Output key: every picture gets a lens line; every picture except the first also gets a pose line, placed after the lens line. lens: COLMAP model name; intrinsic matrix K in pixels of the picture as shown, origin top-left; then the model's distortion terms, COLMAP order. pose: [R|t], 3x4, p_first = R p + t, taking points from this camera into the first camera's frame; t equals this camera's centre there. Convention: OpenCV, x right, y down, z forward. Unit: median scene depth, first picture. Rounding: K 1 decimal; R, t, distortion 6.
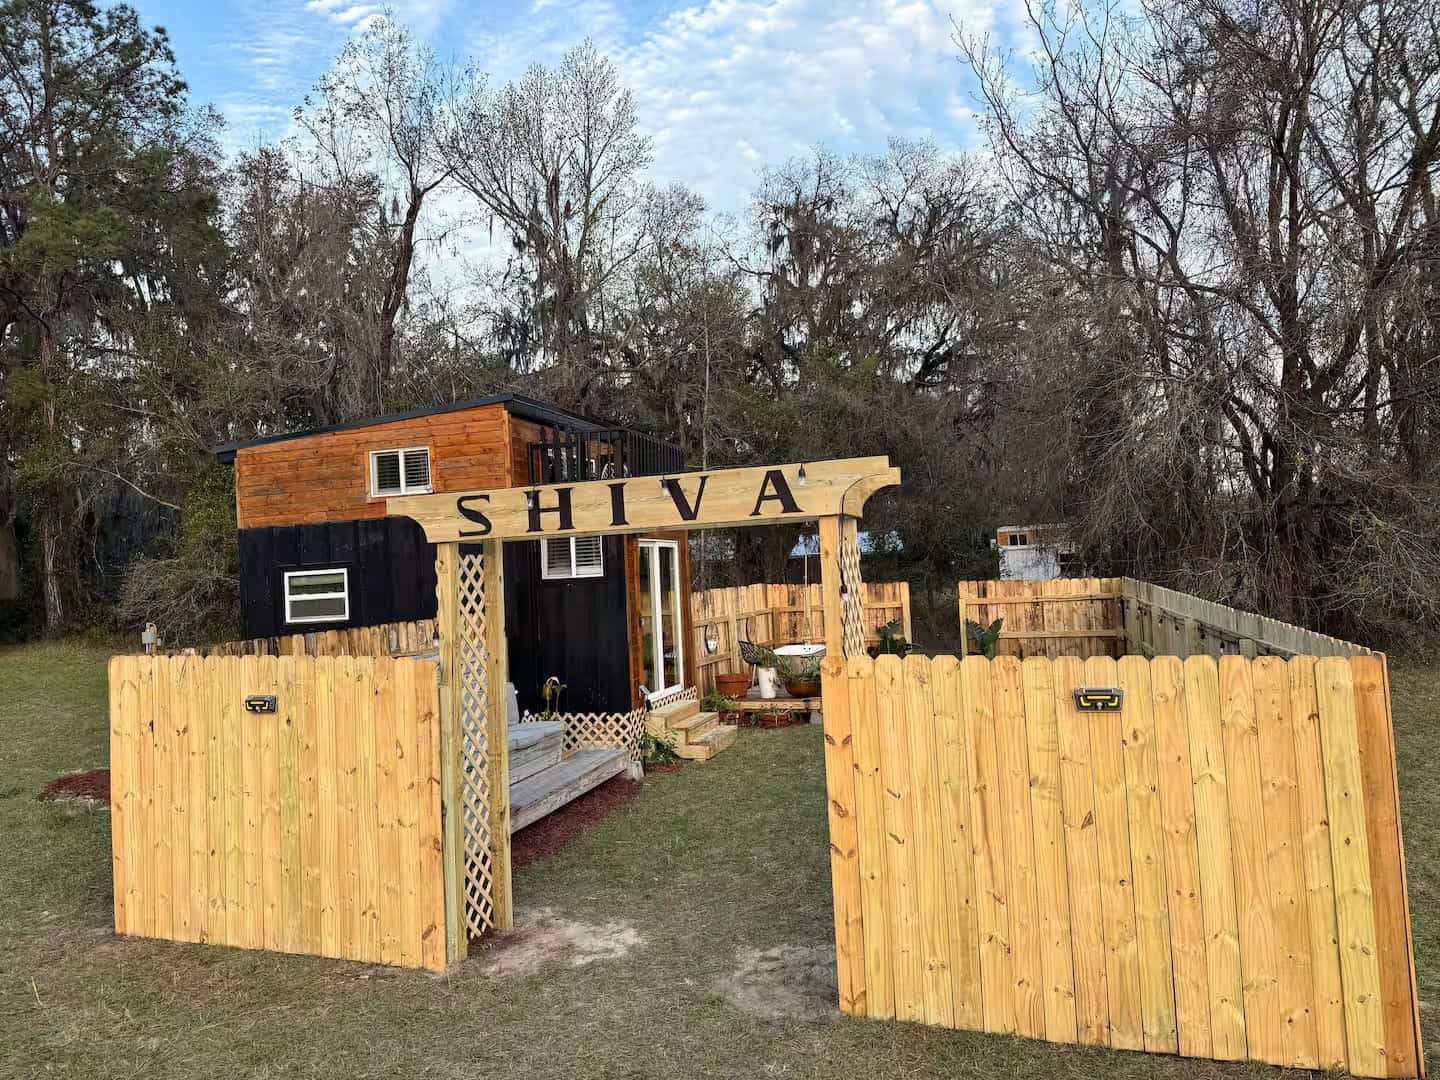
lens RADIAL K [[995.0, 0, 710.6], [0, 995.0, 539.6], [0, 0, 1]] dist [0.126360, -0.179471]
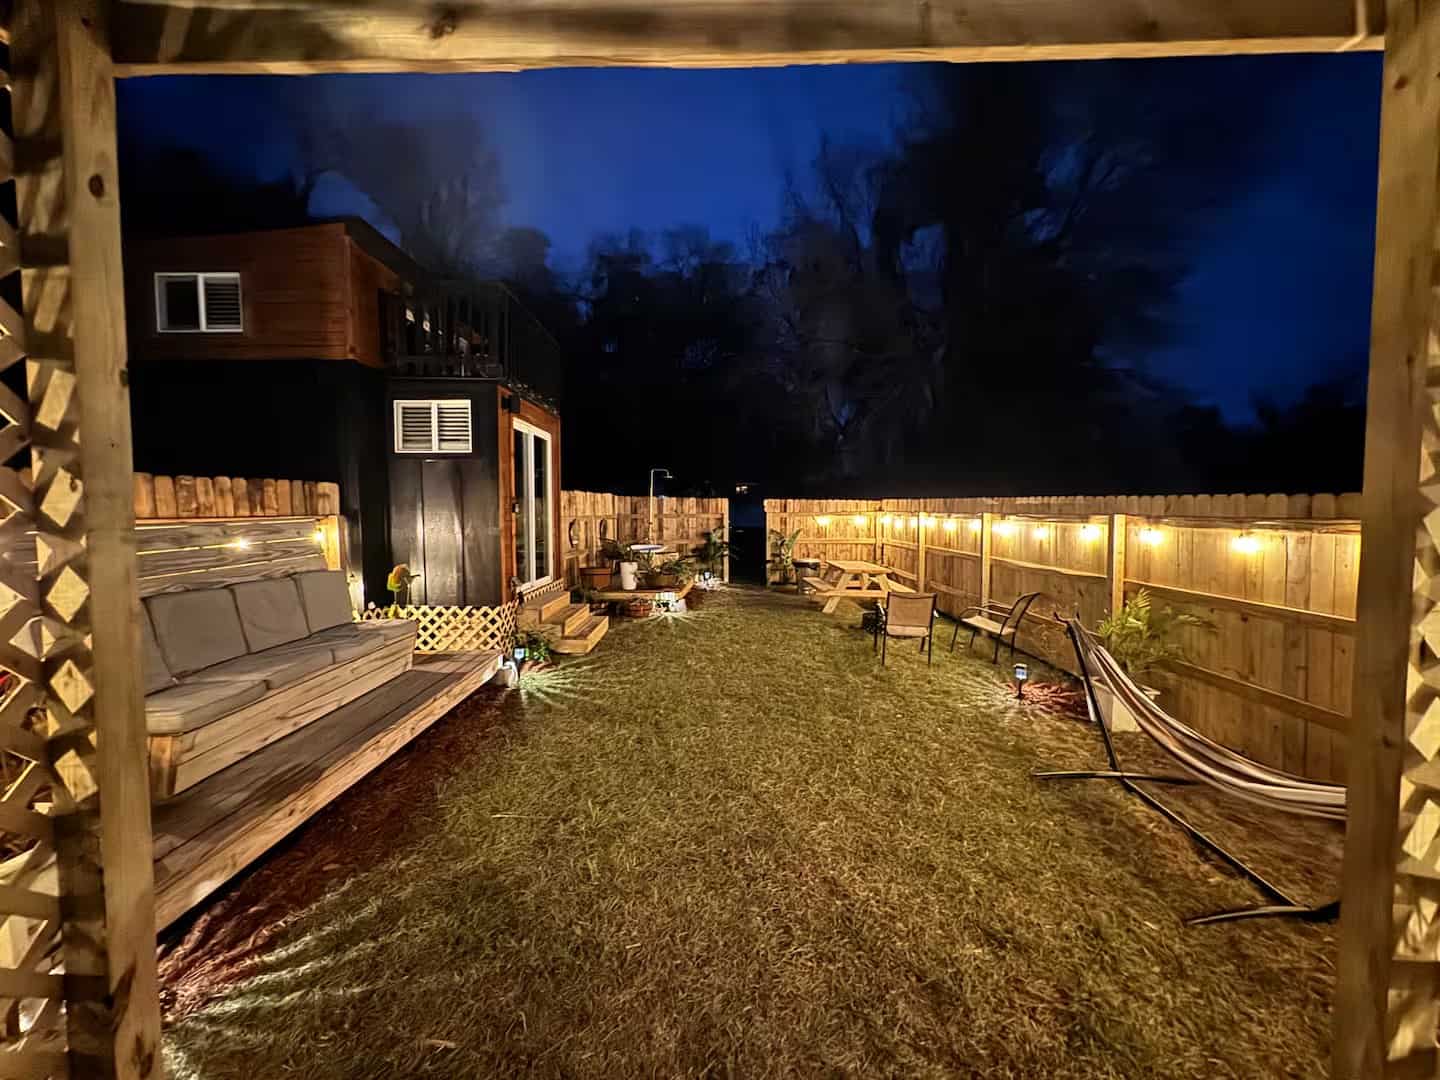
lens RADIAL K [[570.4, 0, 716.5], [0, 570.4, 542.7], [0, 0, 1]] dist [-0.011666, 0.000015]
pose [[0.952171, 0.030101, 0.304079, -0.043522], [-0.055485, 0.995625, 0.075185, 0.055100], [-0.300485, -0.088461, 0.949675, 0.377748]]
